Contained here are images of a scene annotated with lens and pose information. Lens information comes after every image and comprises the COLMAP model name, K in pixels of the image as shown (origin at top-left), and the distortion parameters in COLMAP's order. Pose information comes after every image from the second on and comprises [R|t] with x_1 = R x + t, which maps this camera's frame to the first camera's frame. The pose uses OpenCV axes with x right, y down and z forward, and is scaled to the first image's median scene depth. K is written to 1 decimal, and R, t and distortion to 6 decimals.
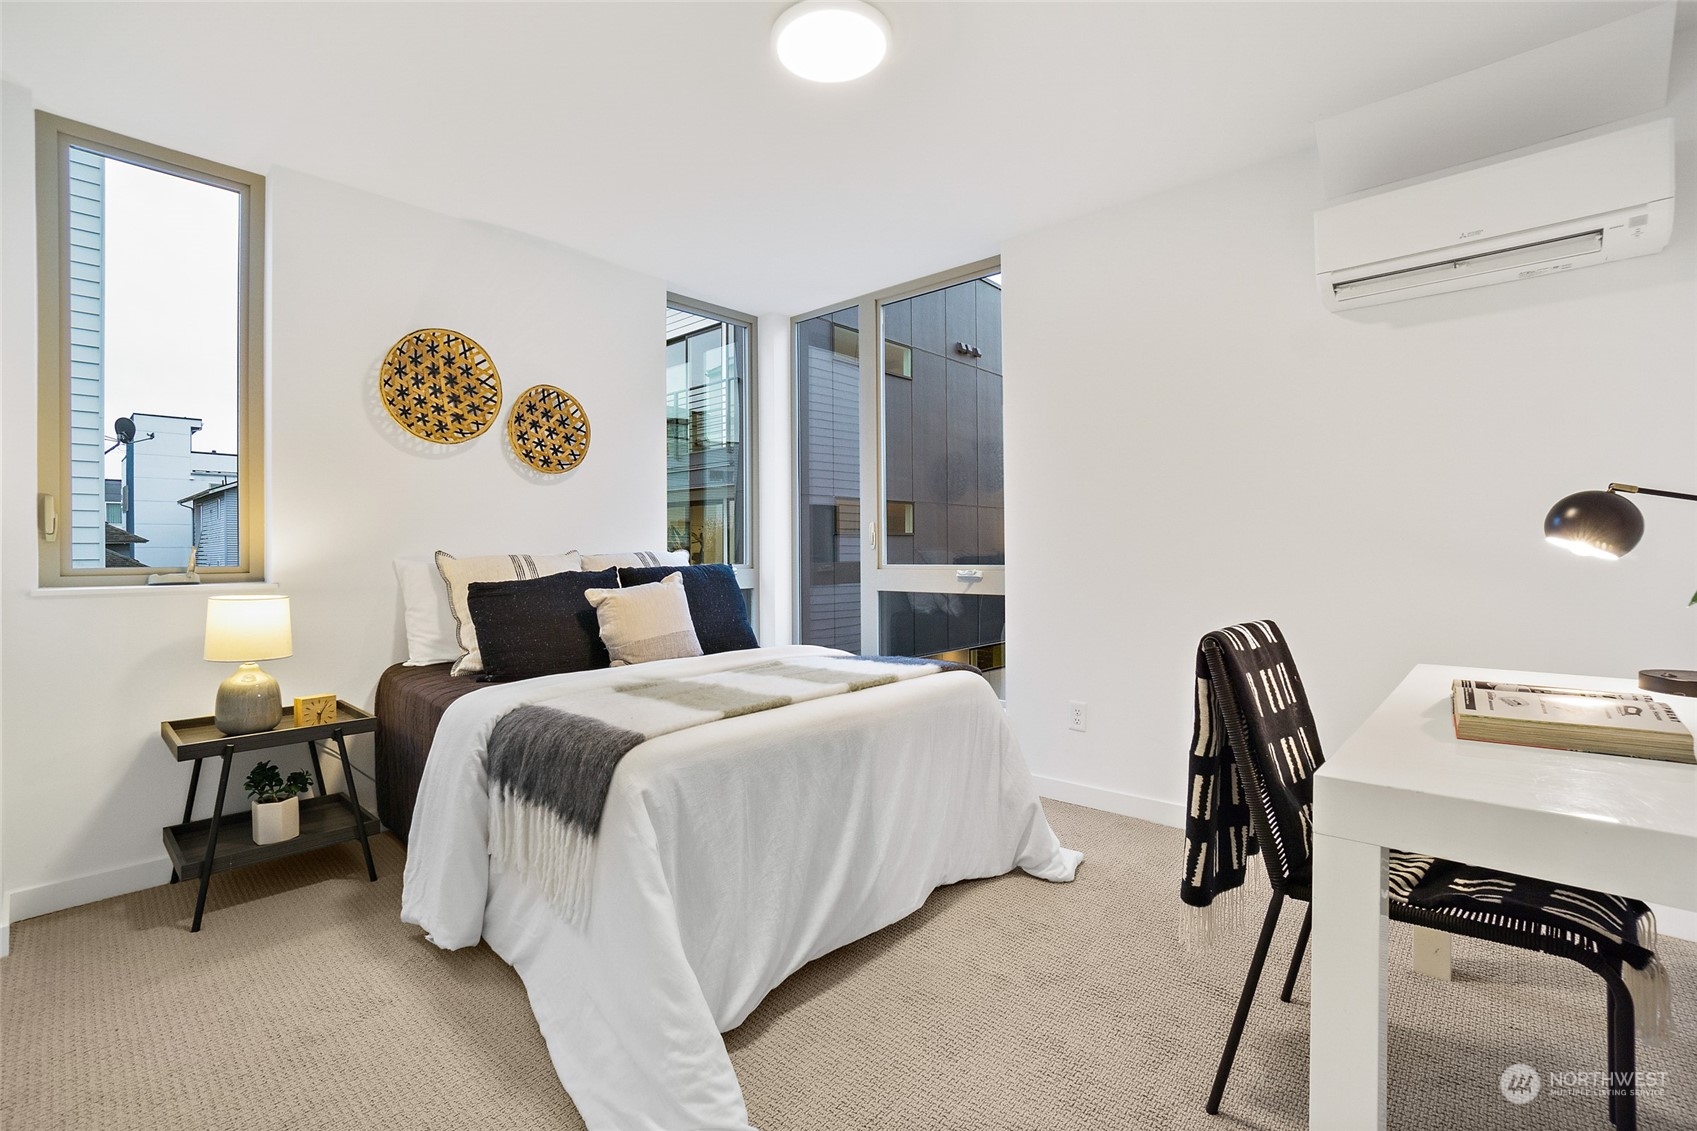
lens RADIAL K [[731.8, 0, 844.0], [0, 731.8, 553.8], [0, 0, 1]] dist [-0.003740, 0.000208]
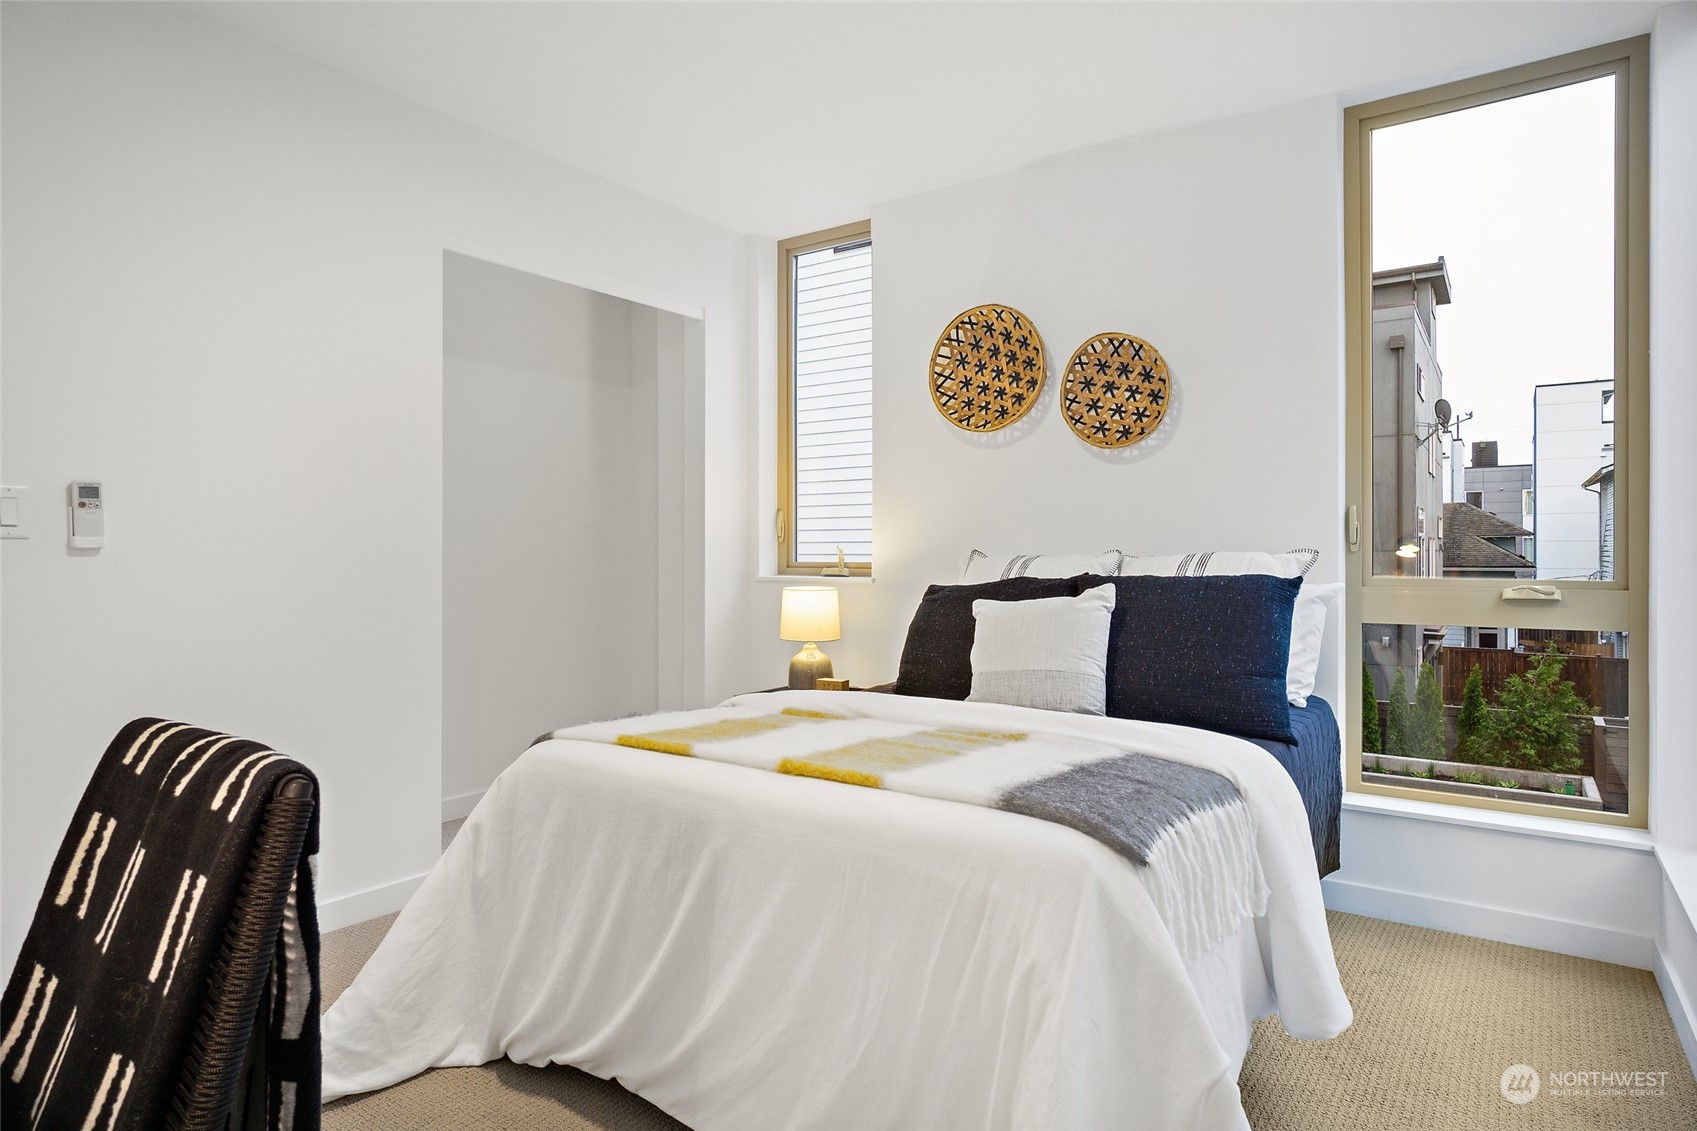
lens RADIAL K [[957.0, 0, 852.8], [0, 957.0, 558.2], [0, 0, 1]] dist [0.028476, 0.002317]
pose [[0.172045, 0.014509, -0.984982, 0.567943], [-0.006788, 0.999885, 0.013543, -0.008729], [0.985066, 0.004356, 0.172123, 0.602840]]
